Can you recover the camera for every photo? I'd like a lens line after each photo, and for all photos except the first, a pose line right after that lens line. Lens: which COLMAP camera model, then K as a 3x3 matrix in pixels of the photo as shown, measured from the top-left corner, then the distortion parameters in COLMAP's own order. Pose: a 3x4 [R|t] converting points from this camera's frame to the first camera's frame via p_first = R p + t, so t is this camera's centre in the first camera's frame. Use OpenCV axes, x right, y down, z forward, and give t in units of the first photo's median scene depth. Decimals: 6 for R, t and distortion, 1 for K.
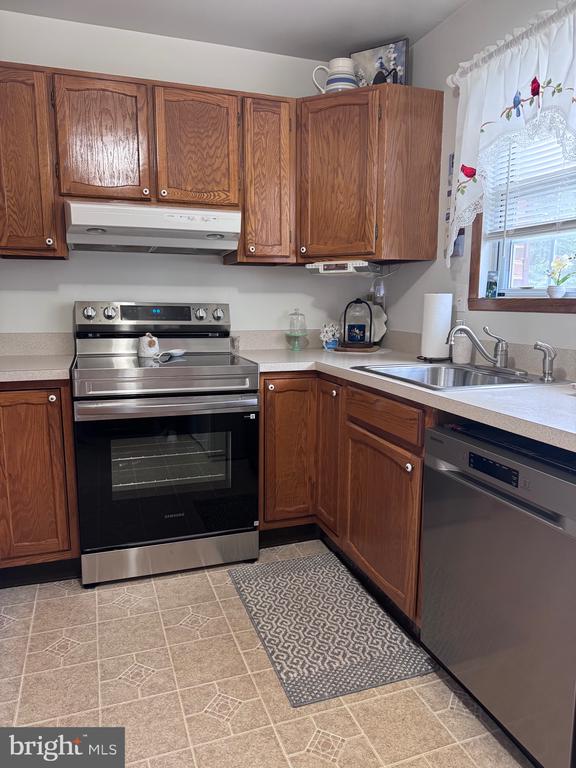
lens RADIAL K [[539.5, 0, 287.7], [0, 539.5, 384.7], [0, 0, 1]] dist [0.040230, -0.060215]
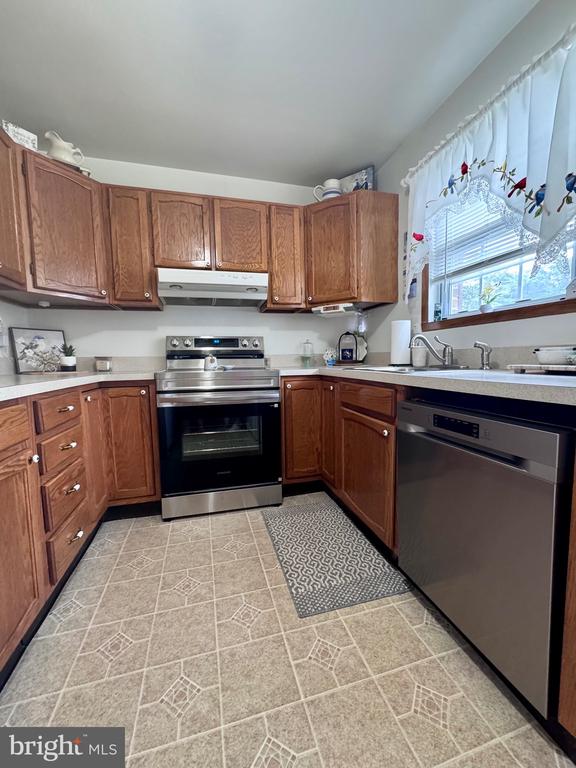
lens RADIAL K [[308.6, 0, 287.9], [0, 308.6, 383.1], [0, 0, 1]] dist [-0.008287, 0.002606]
pose [[0.997113, -0.017431, -0.073898, 0.031659], [0.011894, 0.997133, -0.074724, 0.064510], [0.074989, 0.073630, 0.994462, 0.160620]]
